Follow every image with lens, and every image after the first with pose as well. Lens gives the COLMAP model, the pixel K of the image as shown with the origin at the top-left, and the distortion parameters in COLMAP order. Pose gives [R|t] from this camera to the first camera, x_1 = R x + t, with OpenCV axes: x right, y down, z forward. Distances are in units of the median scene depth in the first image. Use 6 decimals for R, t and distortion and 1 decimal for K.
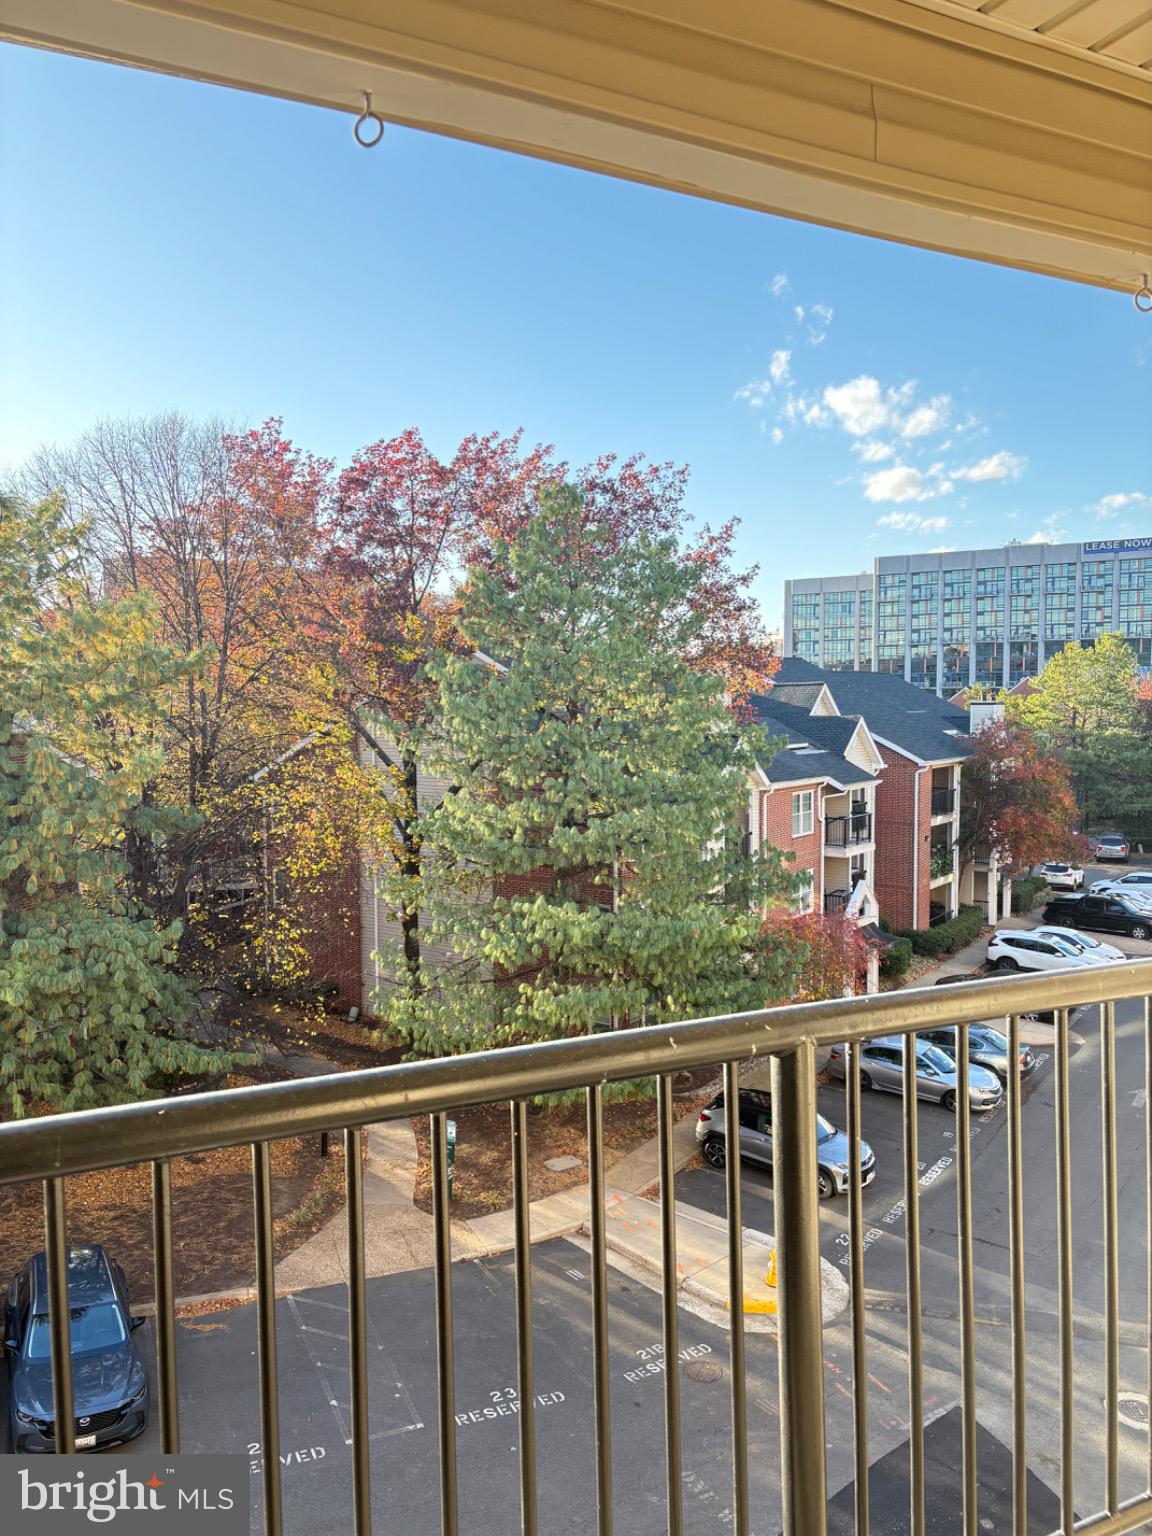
lens RADIAL K [[1168.4, 0, 578.9], [0, 1168.4, 763.0], [0, 0, 1]] dist [-0.006441, -0.003978]
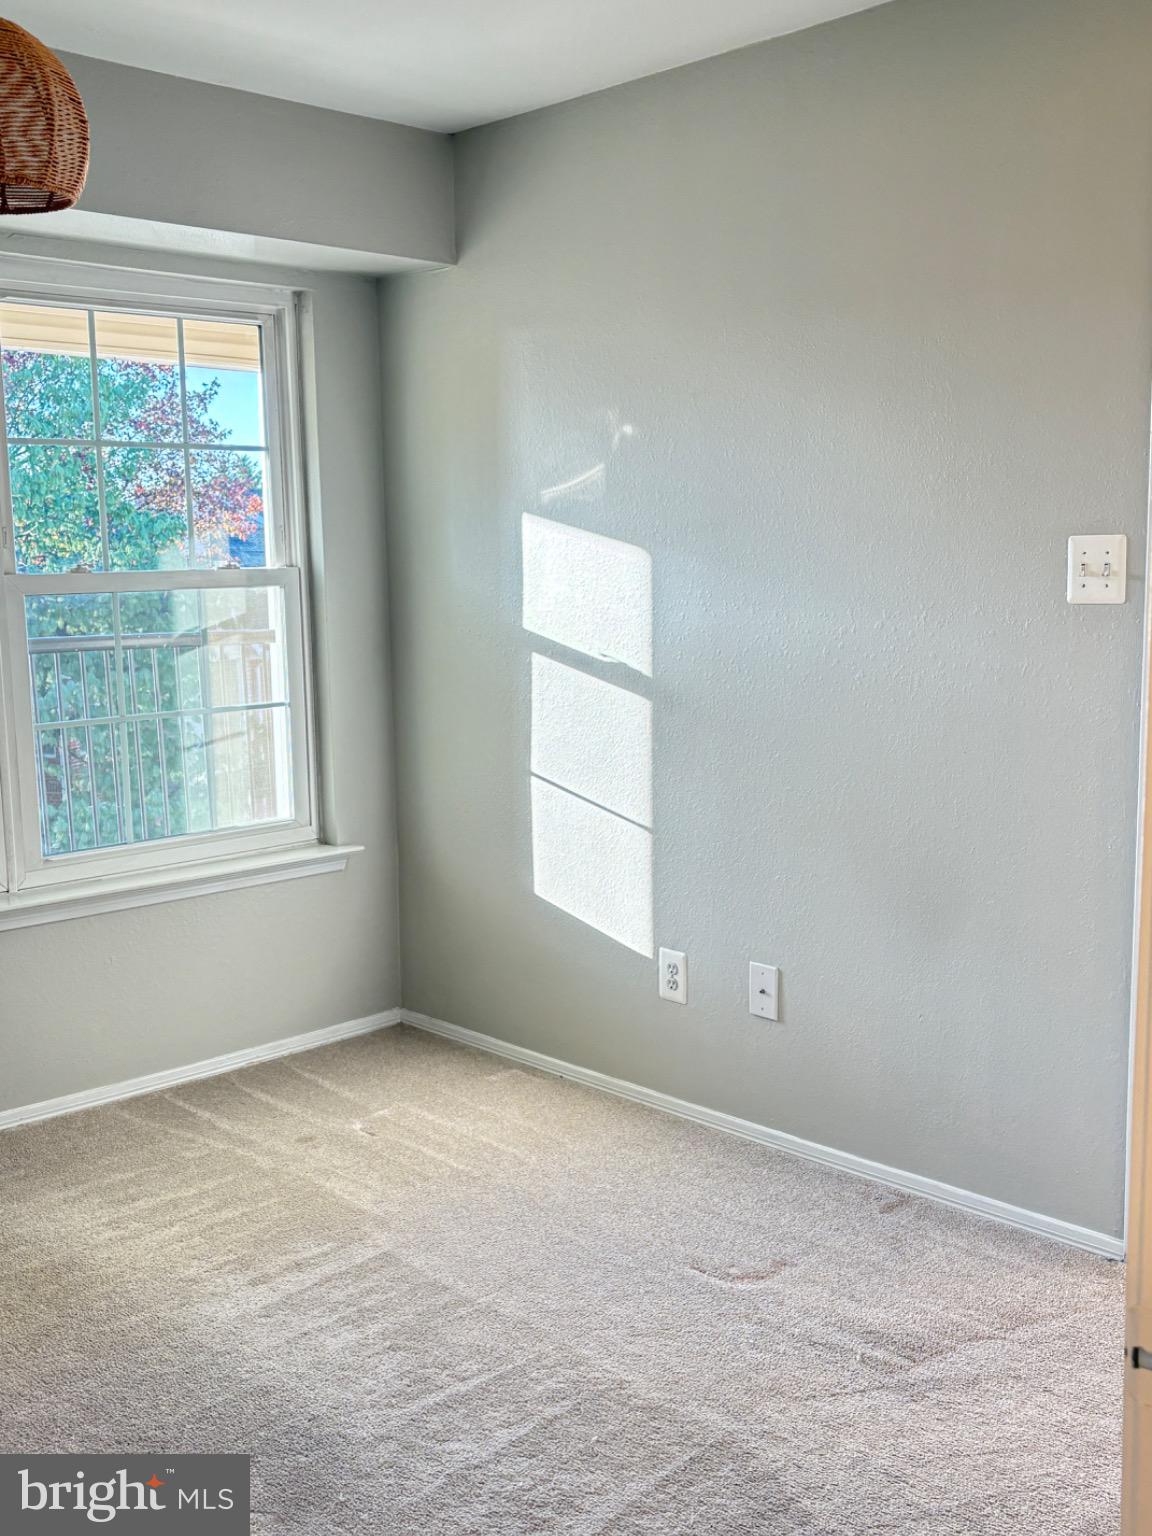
lens RADIAL K [[1595.9, 0, 575.3], [0, 1595.9, 772.2], [0, 0, 1]] dist [0.116974, 0.000000]
pose [[0.945086, -0.054140, 0.322308, 0.009172], [0.026900, 0.995724, 0.088380, 0.010506], [-0.325714, -0.074856, 0.942500, -0.164745]]
